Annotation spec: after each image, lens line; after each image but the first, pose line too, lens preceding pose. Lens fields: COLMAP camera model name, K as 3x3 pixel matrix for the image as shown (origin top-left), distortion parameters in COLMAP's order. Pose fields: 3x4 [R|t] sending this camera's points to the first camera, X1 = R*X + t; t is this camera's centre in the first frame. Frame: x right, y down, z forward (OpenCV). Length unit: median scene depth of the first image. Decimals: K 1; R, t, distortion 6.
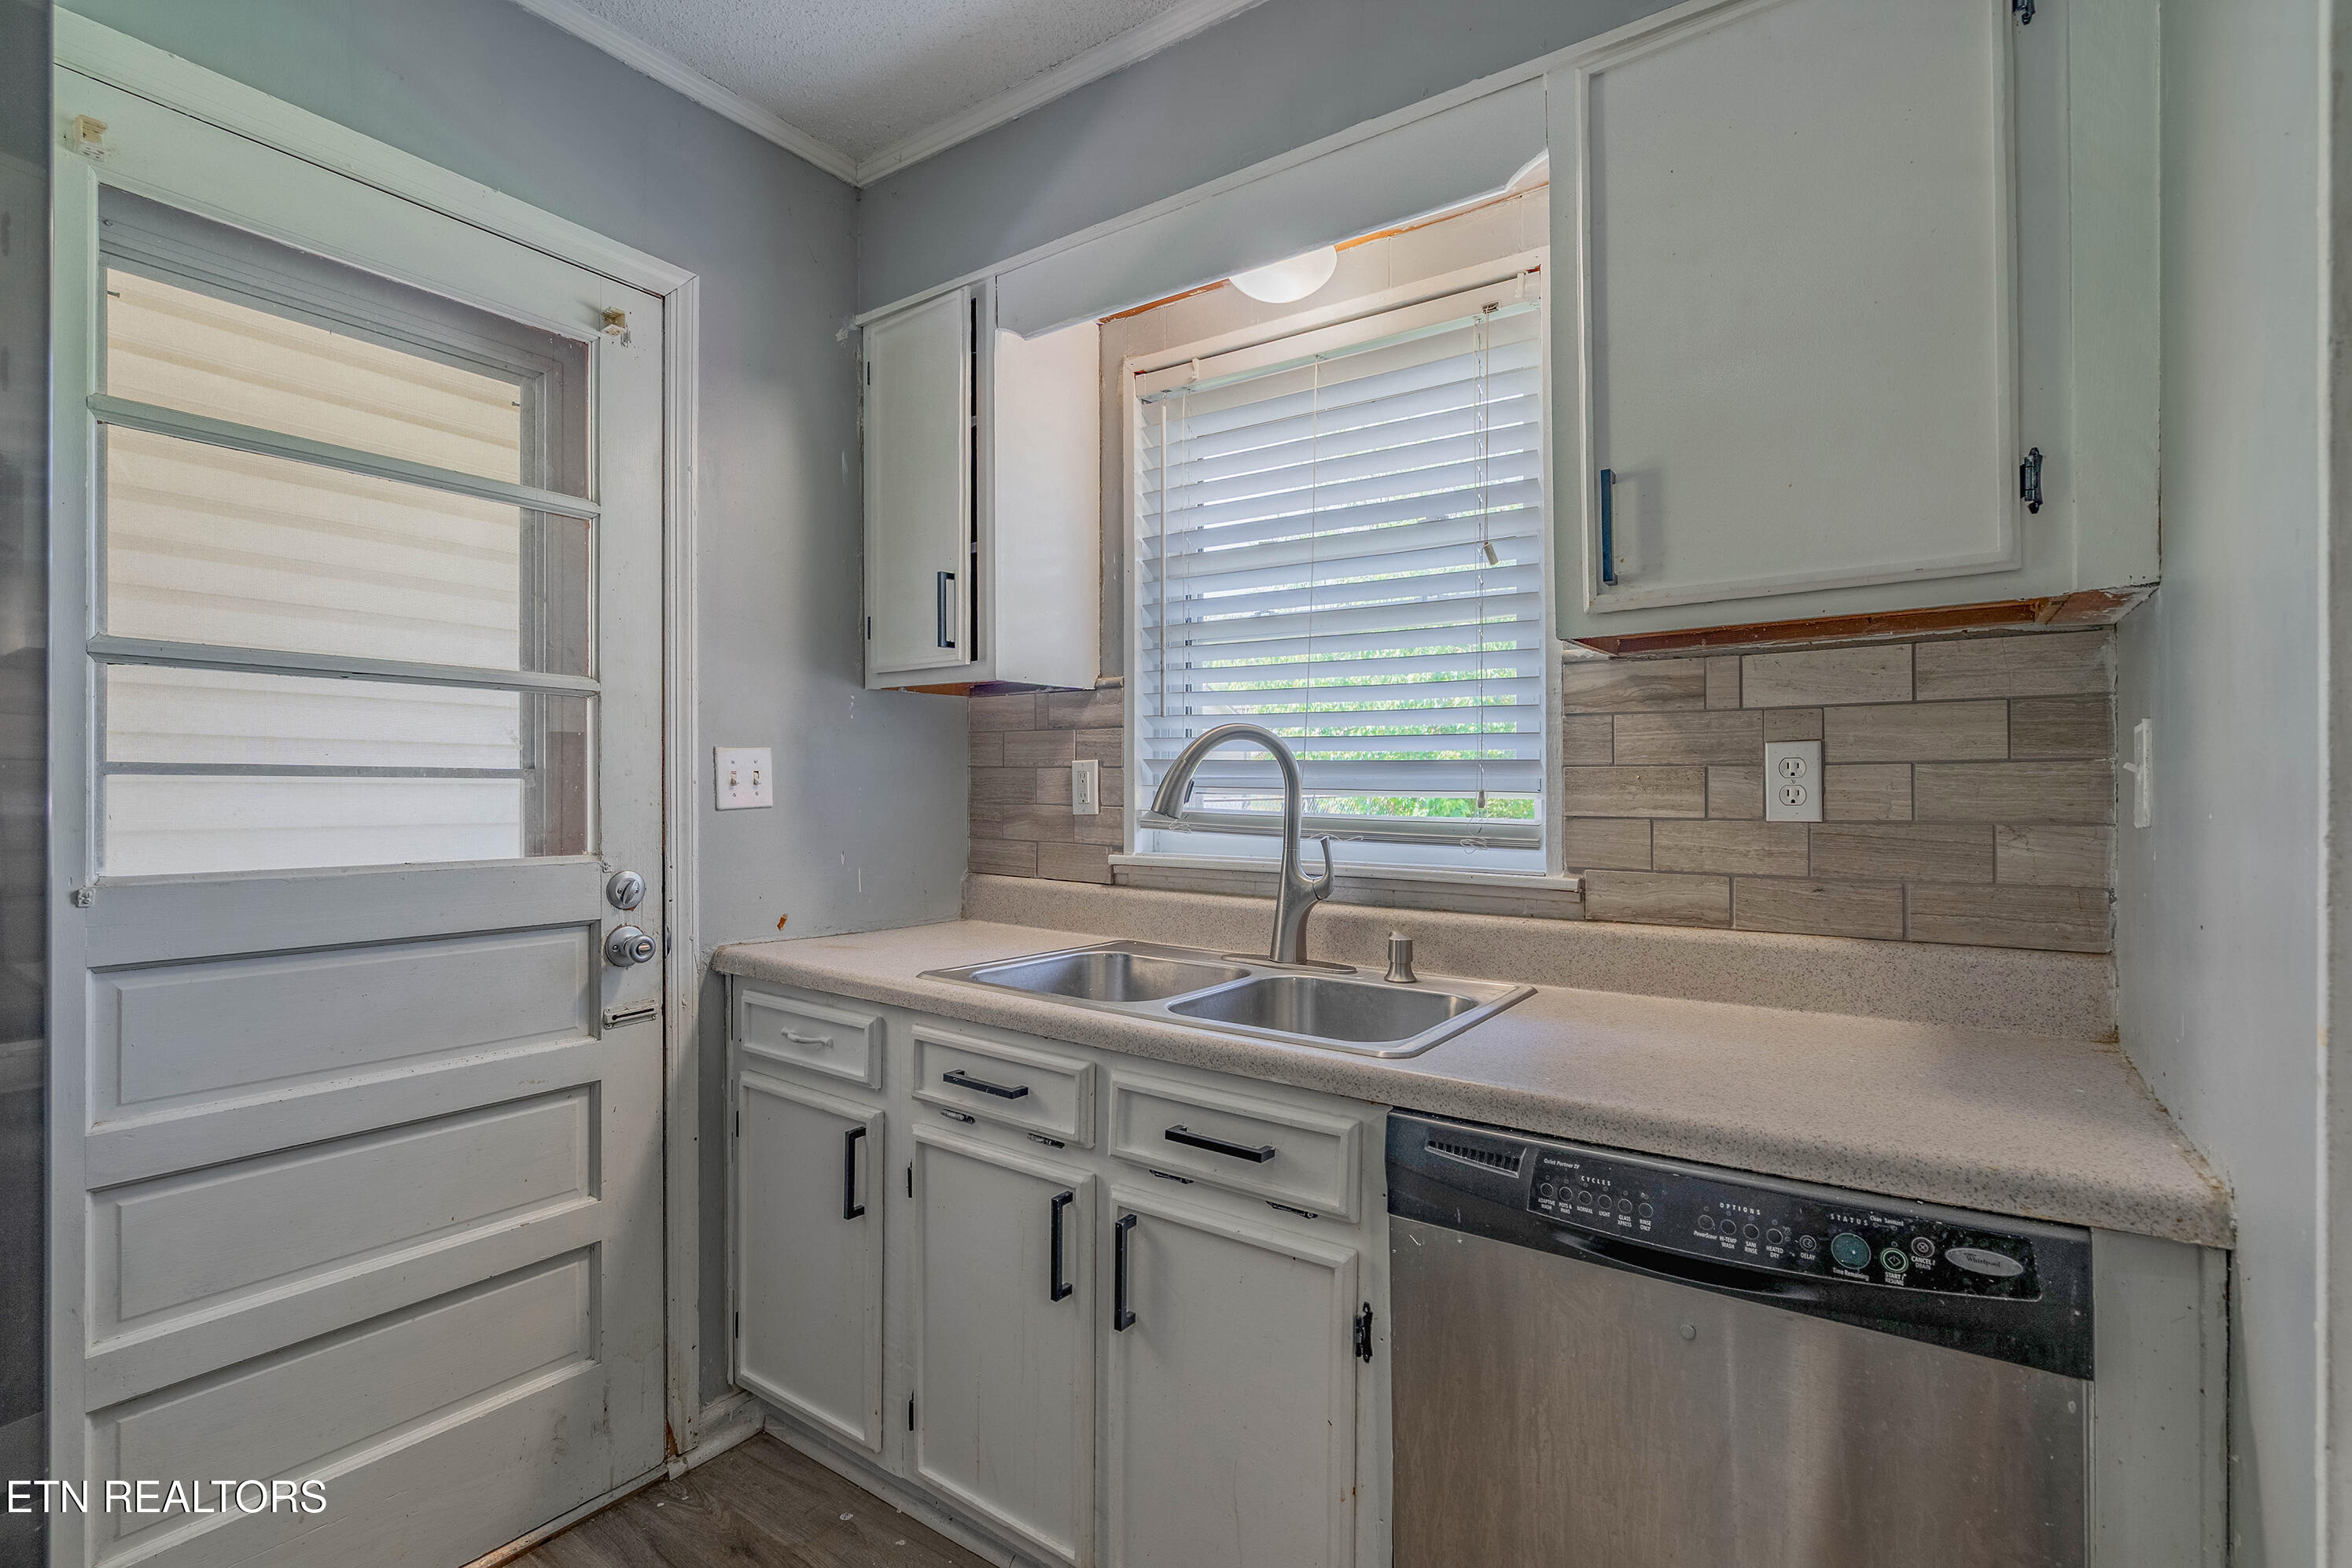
lens RADIAL K [[1081.2, 0, 1184.2], [0, 1081.2, 770.4], [0, 0, 1]] dist [-0.001187, 0.000016]
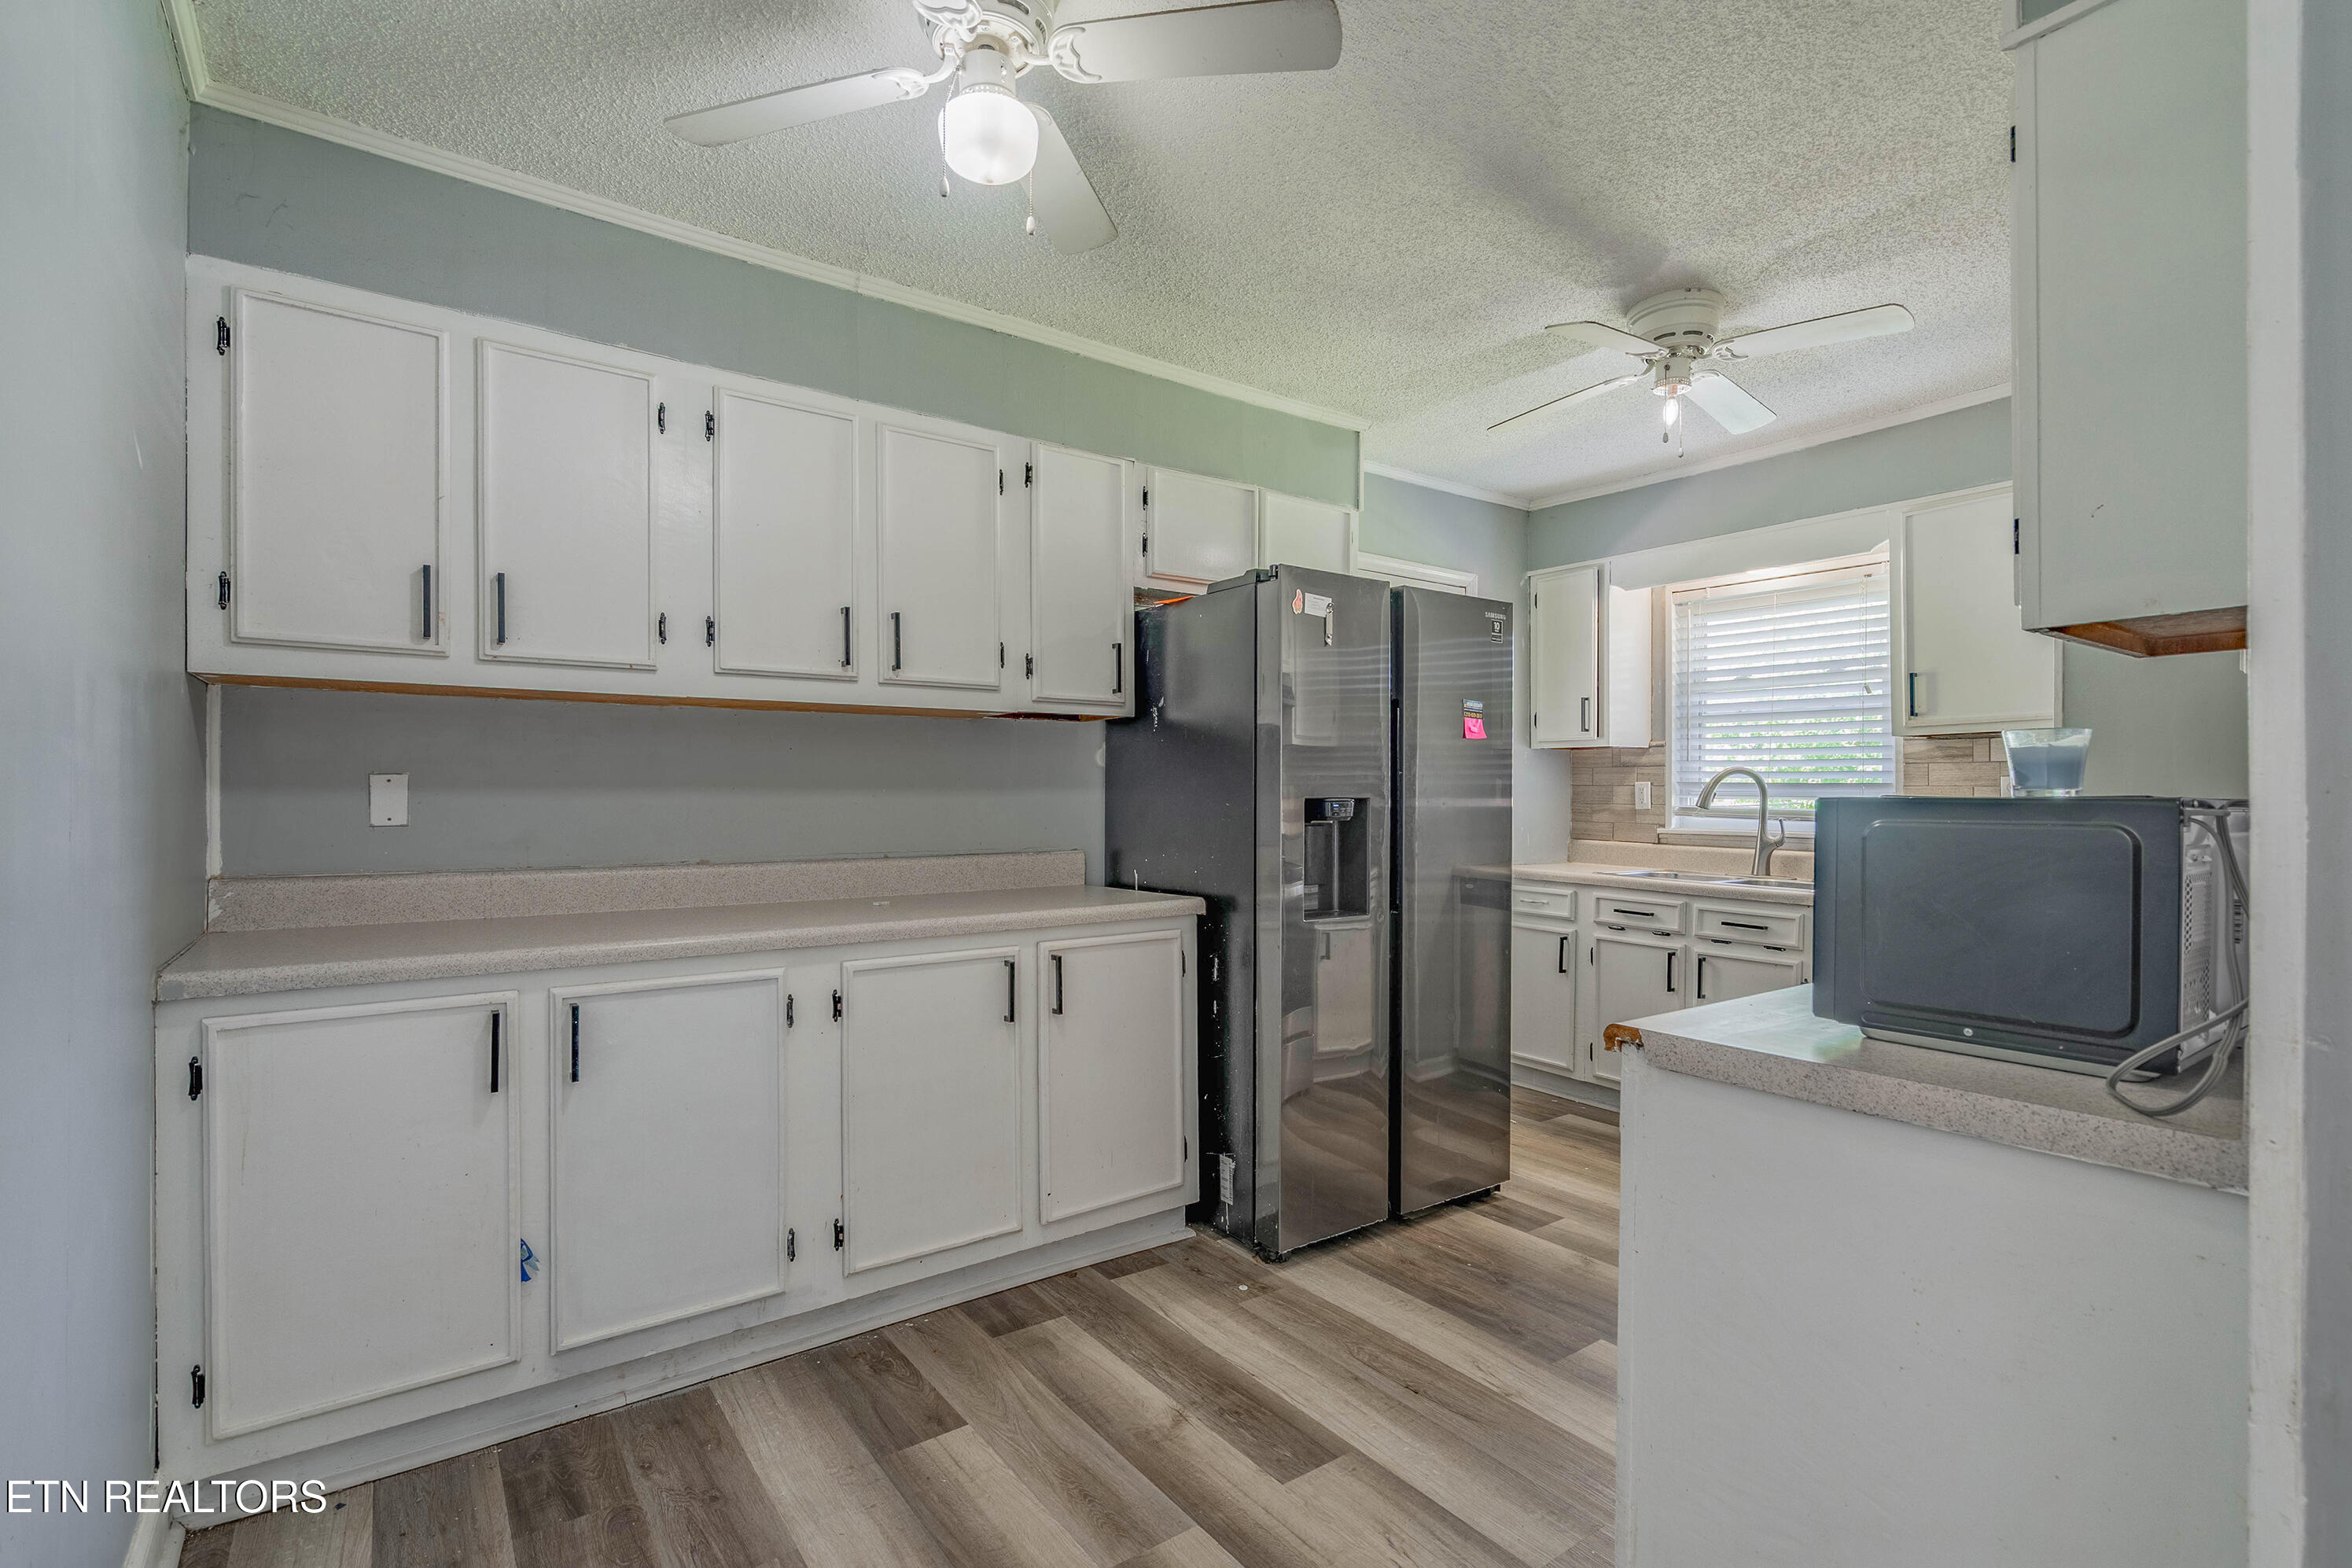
lens RADIAL K [[1097.4, 0, 1175.2], [0, 1097.4, 797.0], [0, 0, 1]] dist [-0.001259, 0.001125]
pose [[0.945659, 0.003120, -0.325145, -0.314393], [0.001428, 0.999904, 0.013748, -0.014105], [0.325157, -0.013465, 0.945564, -1.532010]]
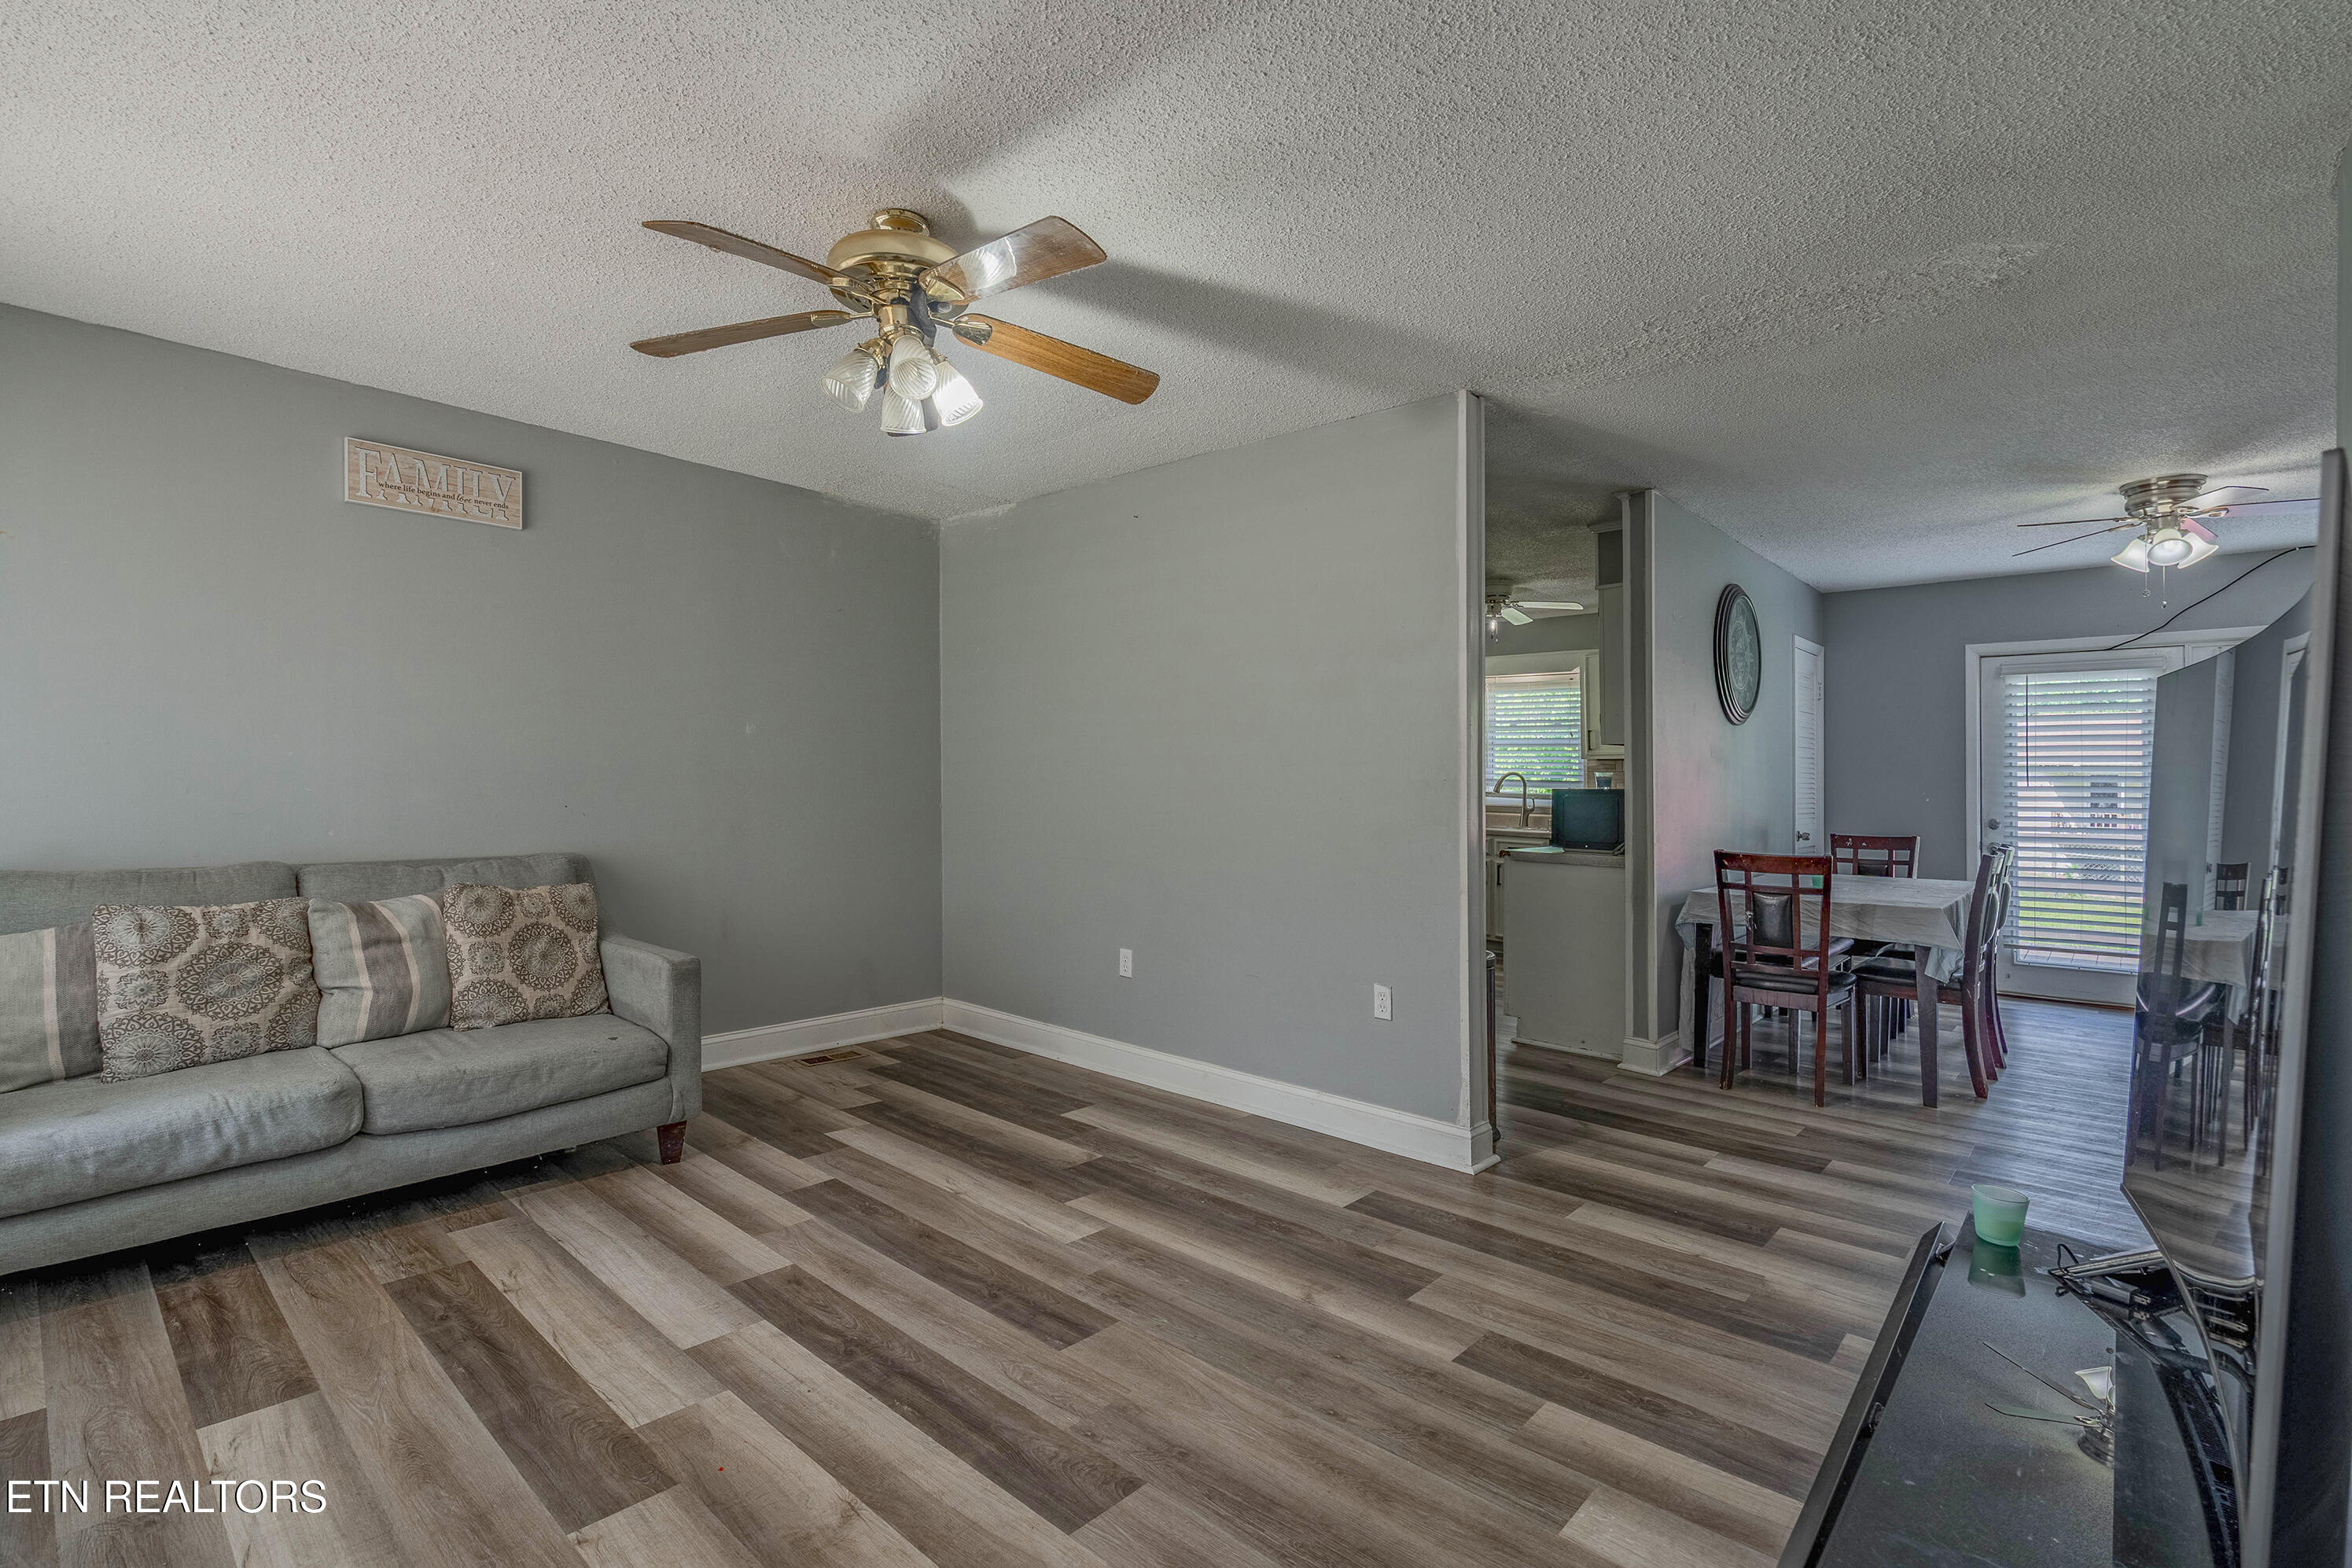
lens RADIAL K [[1083.5, 0, 1176.0], [0, 1083.5, 784.0], [0, 0, 1]] dist [0.000629, 0.000122]
pose [[0.991570, 0.003583, -0.129523, -0.754068], [-0.001712, 0.999893, 0.014555, -0.057176], [0.129561, -0.014211, 0.991470, -3.627981]]
